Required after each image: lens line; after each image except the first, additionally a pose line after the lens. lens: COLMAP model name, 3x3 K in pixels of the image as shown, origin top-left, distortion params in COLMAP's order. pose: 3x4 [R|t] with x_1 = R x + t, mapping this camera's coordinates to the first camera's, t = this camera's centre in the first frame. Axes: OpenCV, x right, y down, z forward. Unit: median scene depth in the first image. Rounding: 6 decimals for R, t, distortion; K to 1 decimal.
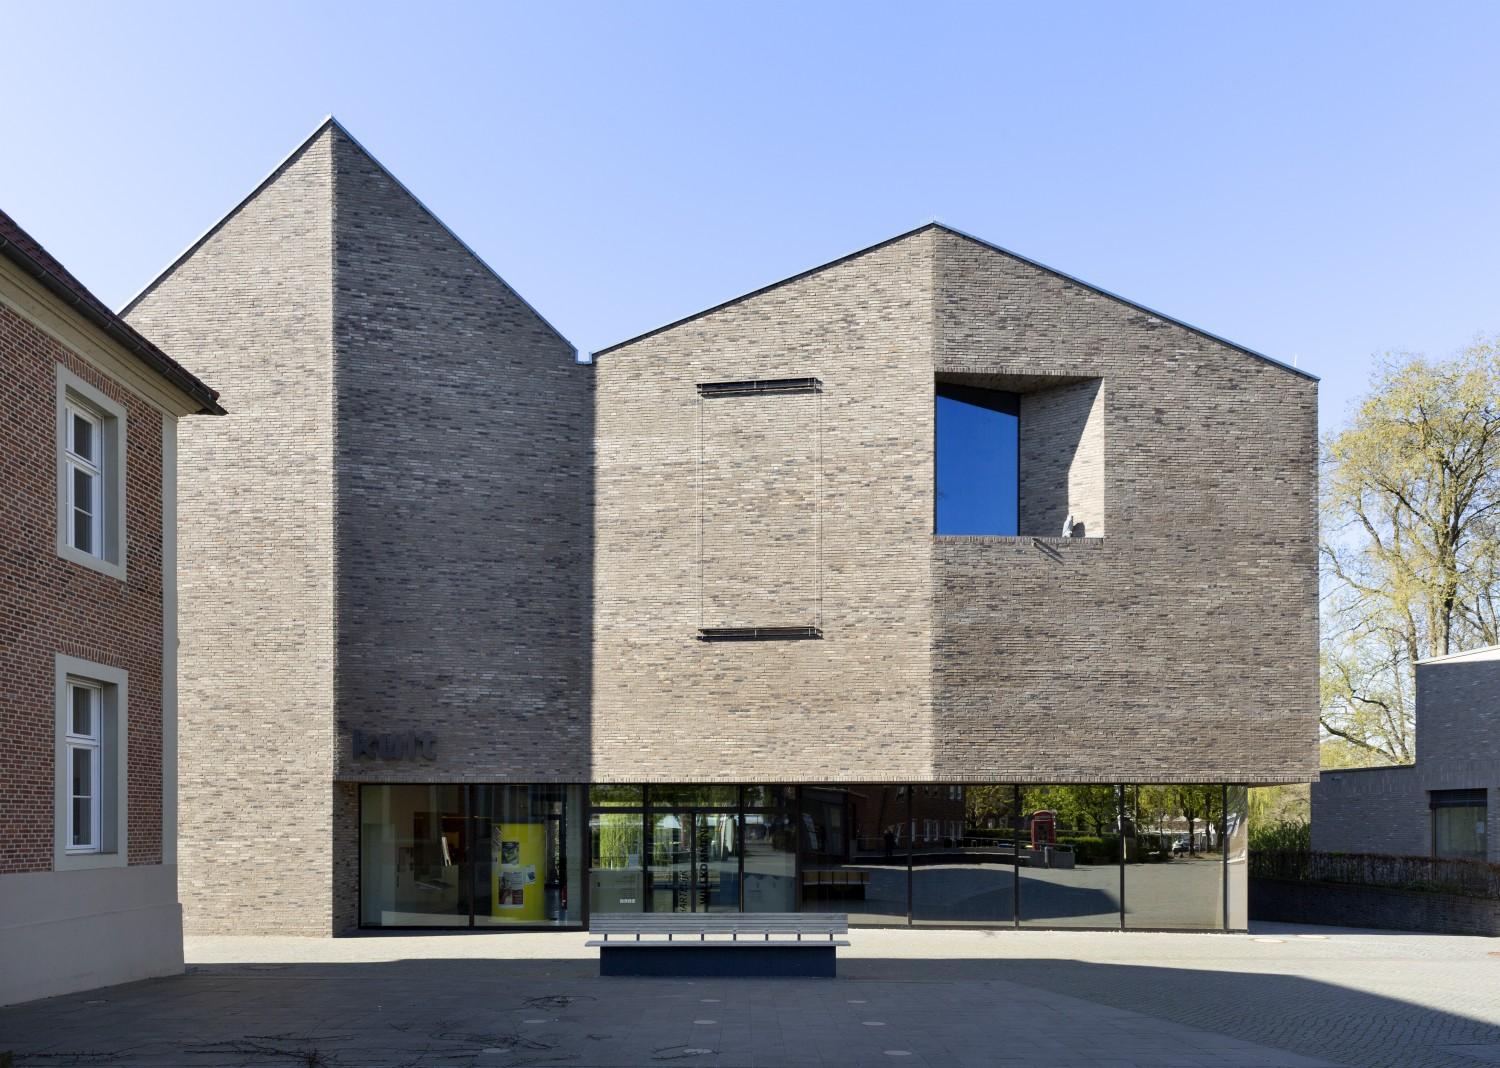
lens RADIAL K [[1072.6, 0, 750.7], [0, 1072.6, 544.3], [0, 0, 1]] dist [0.035885, -0.017839]
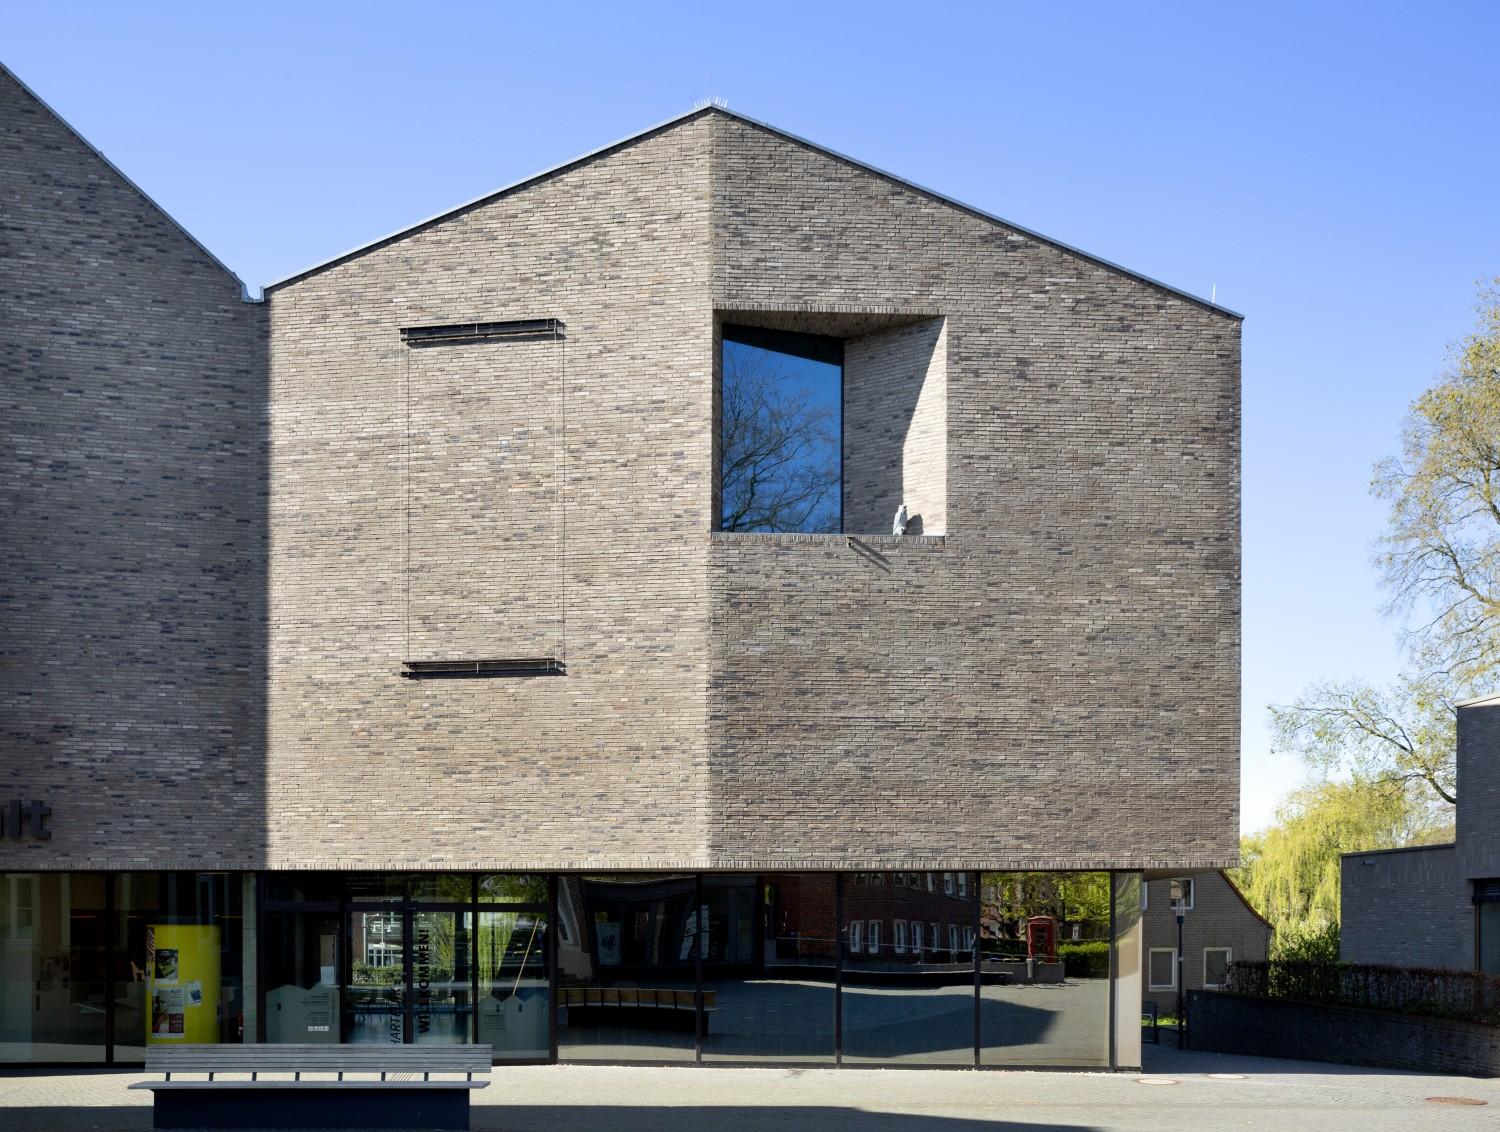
lens RADIAL K [[1468.4, 0, 749.9], [0, 1468.4, 564.3], [0, 0, 1]] dist [0.012052, 0.000000]
pose [[0.999746, -0.003860, -0.022201, 0.213312], [0.004129, 0.999919, 0.012040, 0.000773], [0.022153, -0.012129, 0.999681, -0.001417]]
